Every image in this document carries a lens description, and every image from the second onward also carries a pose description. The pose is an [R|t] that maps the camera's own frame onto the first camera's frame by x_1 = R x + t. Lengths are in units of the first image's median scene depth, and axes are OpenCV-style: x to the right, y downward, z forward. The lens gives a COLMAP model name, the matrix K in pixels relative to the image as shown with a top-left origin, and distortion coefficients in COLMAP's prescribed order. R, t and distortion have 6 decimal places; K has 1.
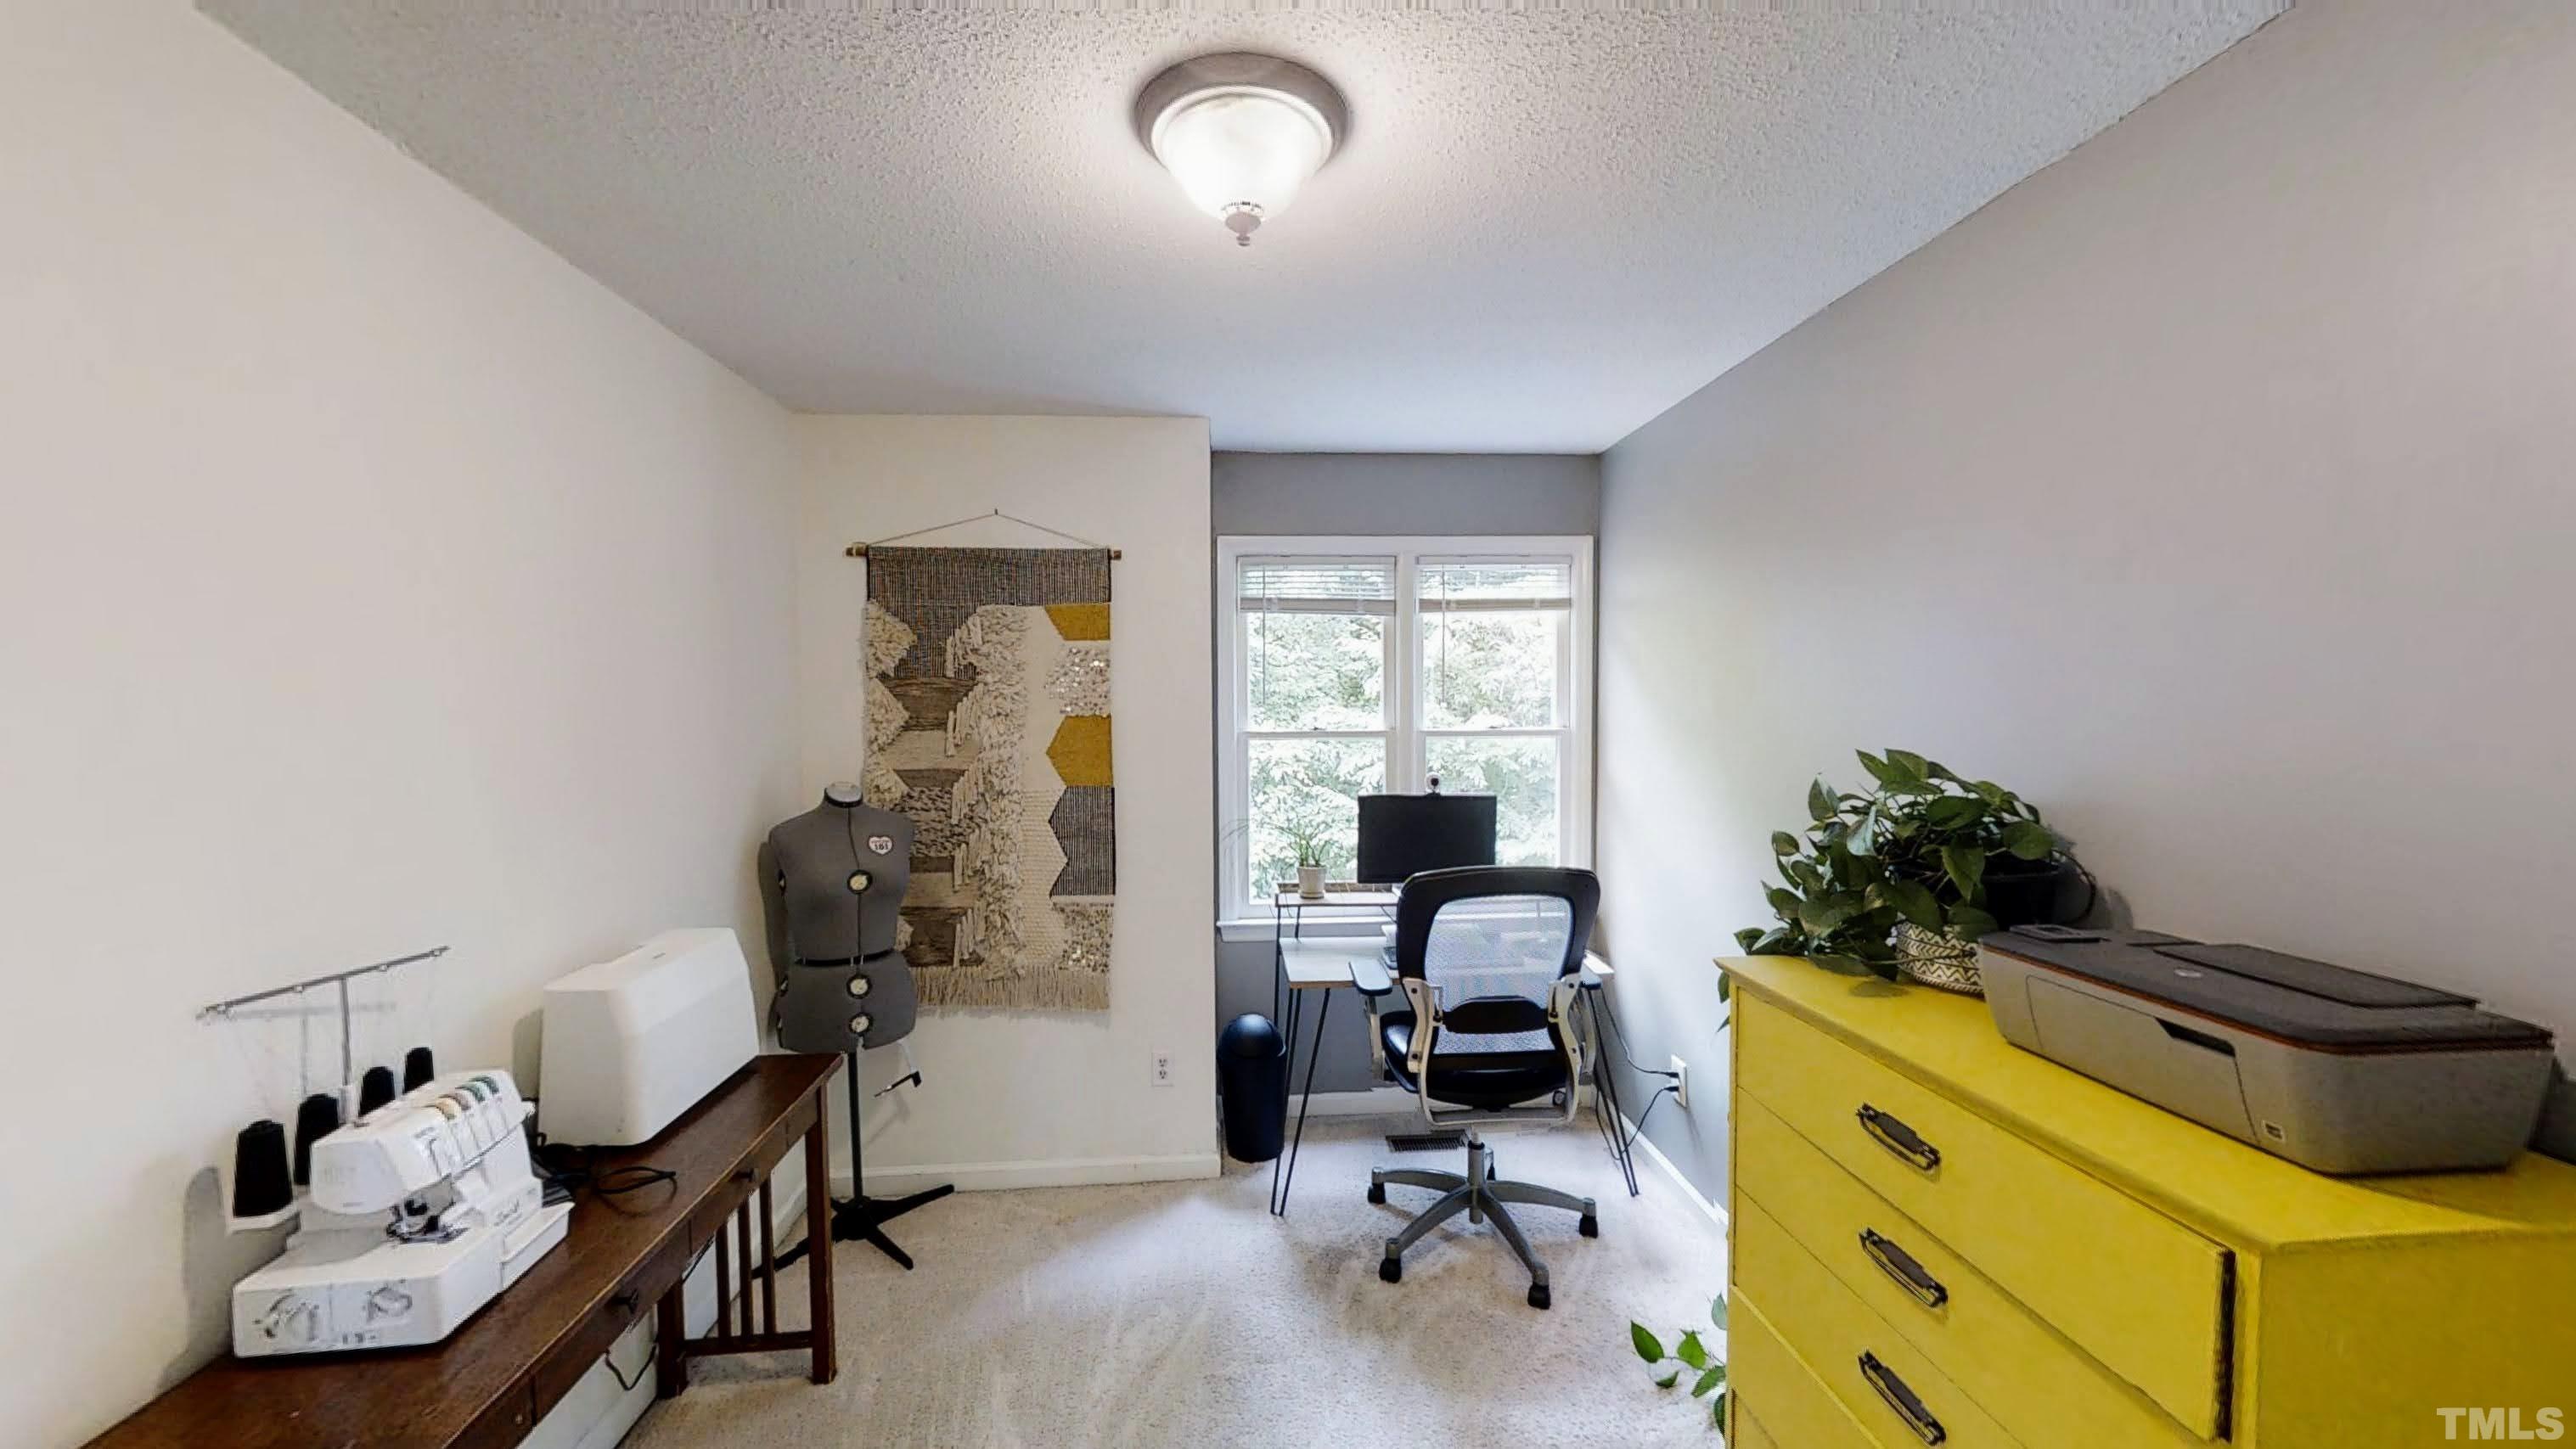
lens RADIAL K [[948.7, 0, 1287.1], [0, 948.7, 728.9], [0, 0, 1]] dist [0.001286, 0.000000]
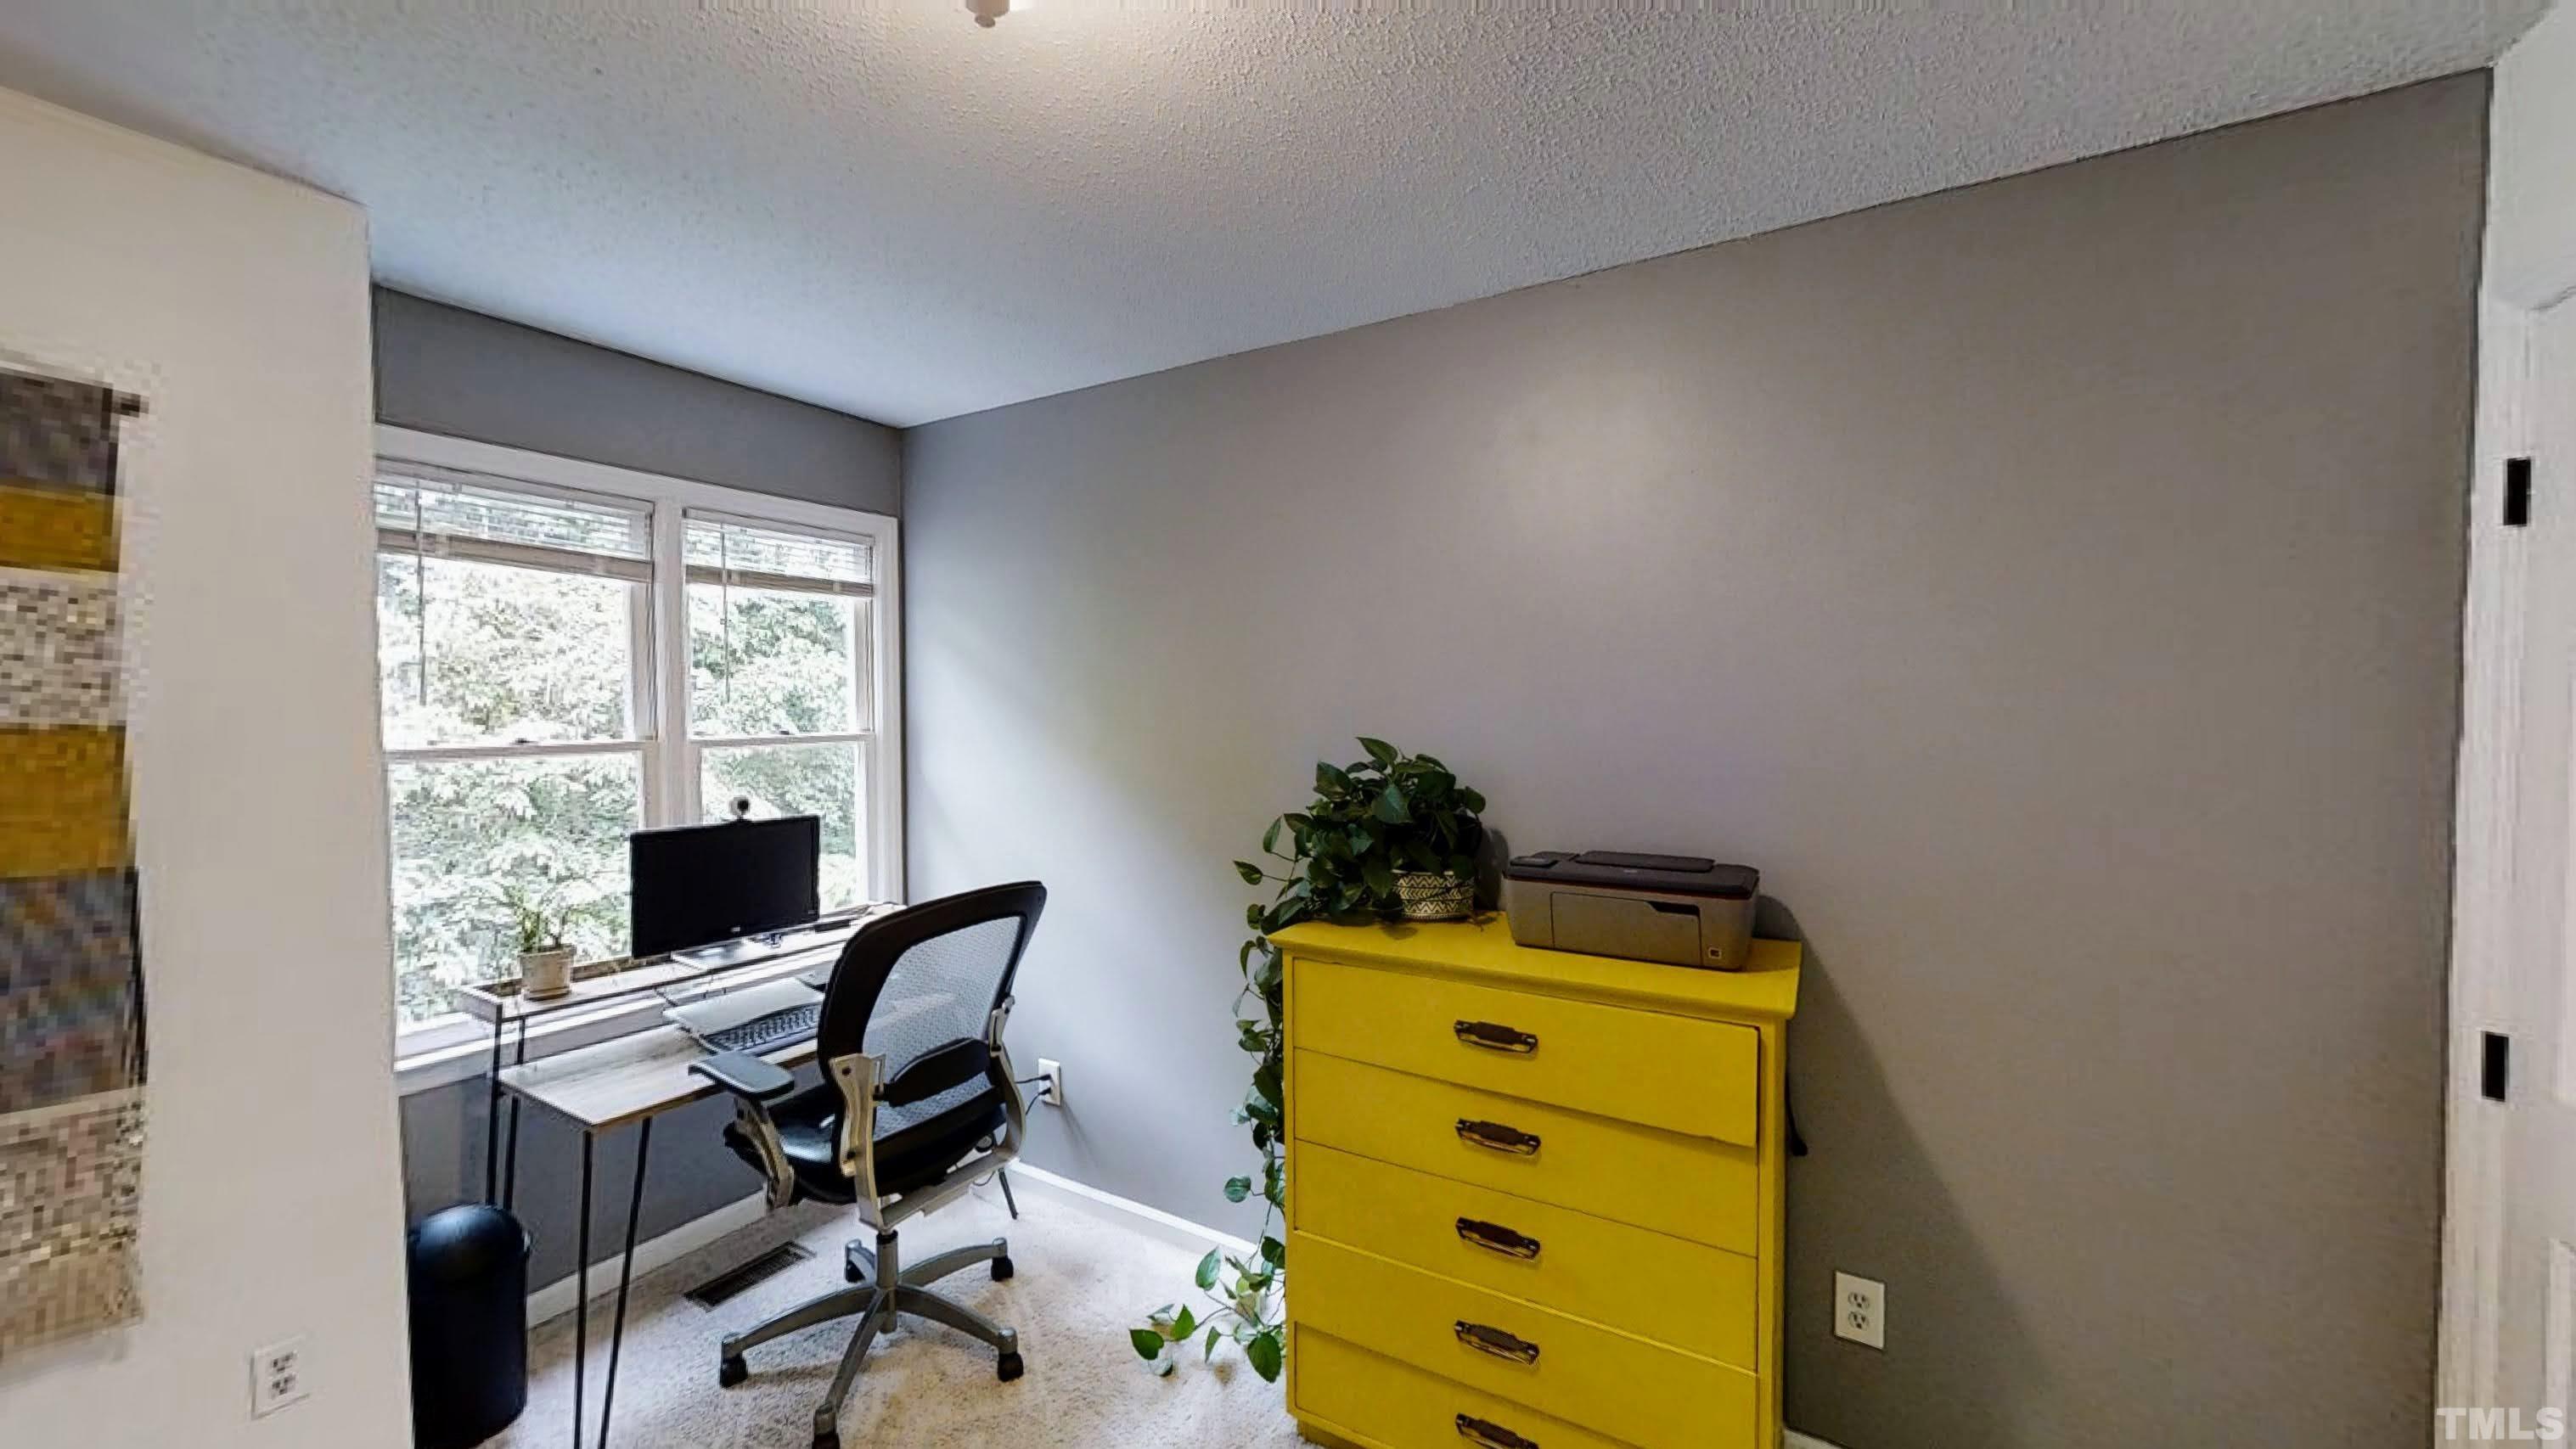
lens RADIAL K [[948.7, 0, 1287.1], [0, 948.7, 728.9], [0, 0, 1]] dist [0.001286, 0.000000]
pose [[0.571198, -0.021314, 0.820536, -0.245445], [0.025083, 0.999649, 0.008505, -0.001334], [-0.820429, 0.015724, 0.571532, 0.216131]]
